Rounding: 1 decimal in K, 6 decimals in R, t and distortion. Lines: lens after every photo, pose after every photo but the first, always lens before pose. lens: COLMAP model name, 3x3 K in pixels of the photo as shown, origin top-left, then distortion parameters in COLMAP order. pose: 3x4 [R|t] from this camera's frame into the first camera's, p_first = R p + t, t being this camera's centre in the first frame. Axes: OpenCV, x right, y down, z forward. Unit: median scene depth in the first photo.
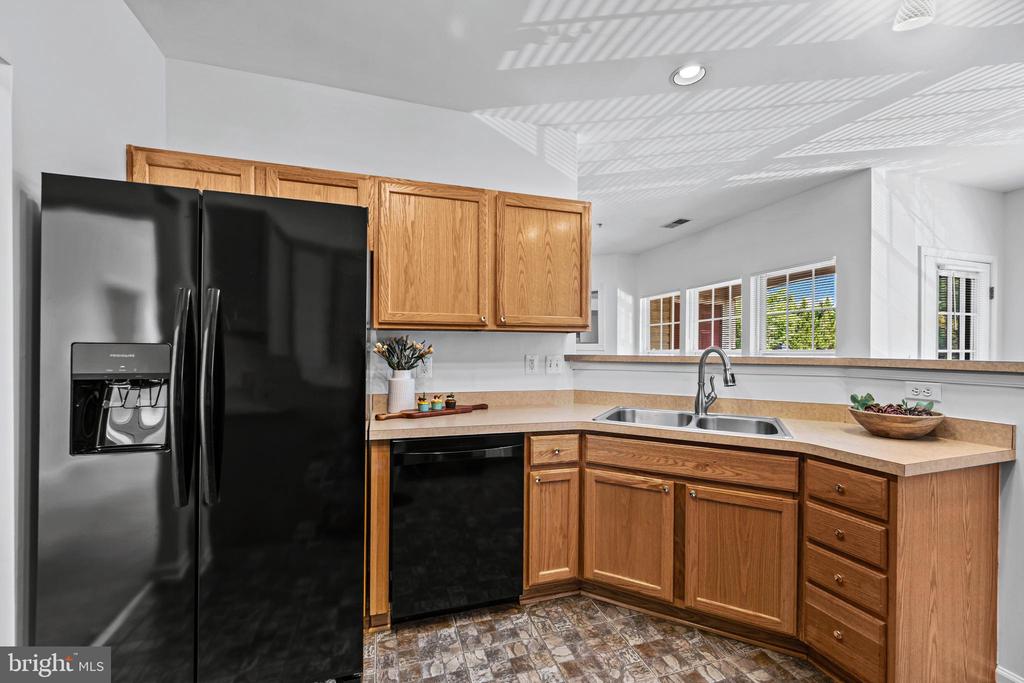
lens RADIAL K [[409.0, 0, 508.6], [0, 409.0, 350.6], [0, 0, 1]] dist [0.002920, -0.002784]
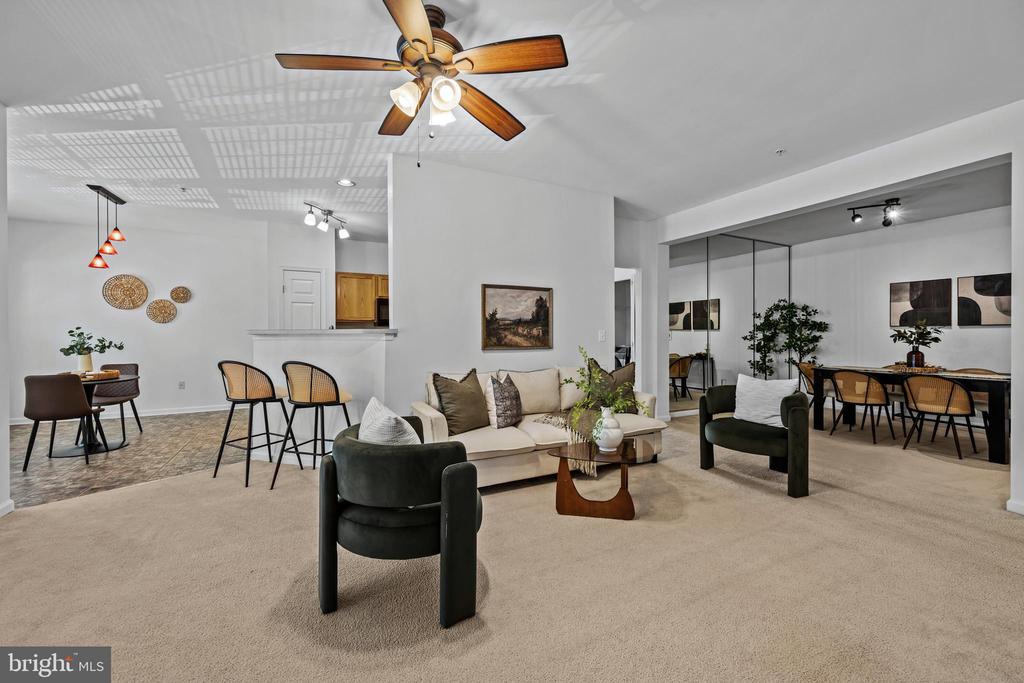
lens RADIAL K [[409.0, 0, 512.1], [0, 409.0, 334.1], [0, 0, 1]] dist [0.002920, -0.002784]
pose [[-0.984627, -0.003020, -0.174645, 0.014666], [-0.003193, 0.999995, 0.000706, 0.027989], [0.174642, 0.001253, -0.984631, 3.284410]]
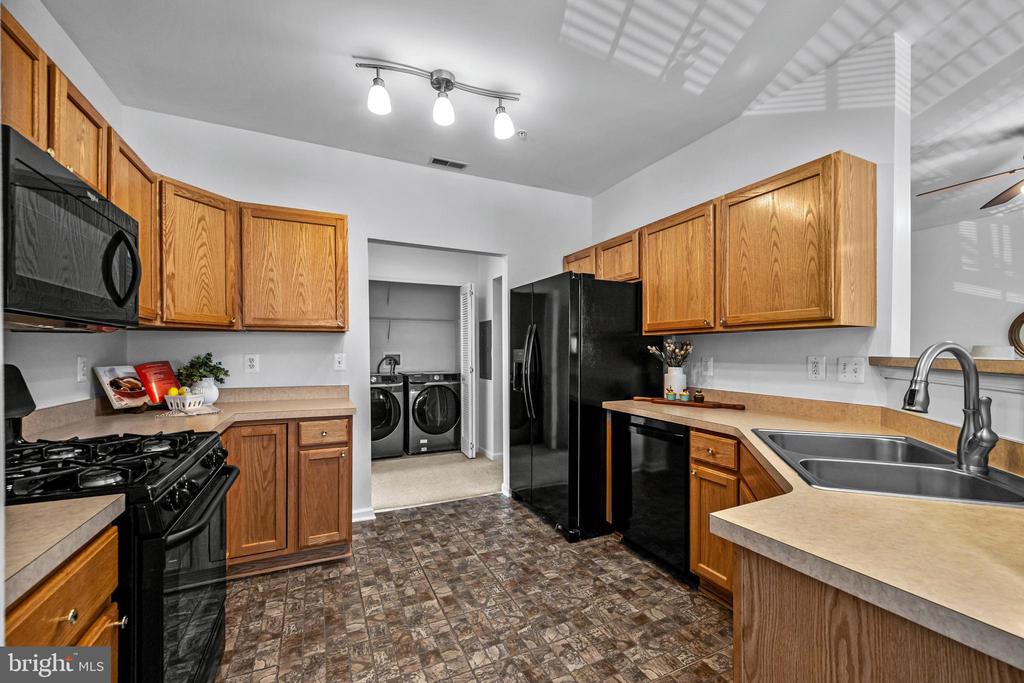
lens RADIAL K [[409.0, 0, 516.5], [0, 409.0, 354.4], [0, 0, 1]] dist [0.002920, -0.002784]
pose [[0.152916, 0.001787, -0.988238, 1.046208], [-0.000120, 0.999998, 0.001790, 0.007197], [0.988239, -0.000155, 0.152916, 0.380695]]
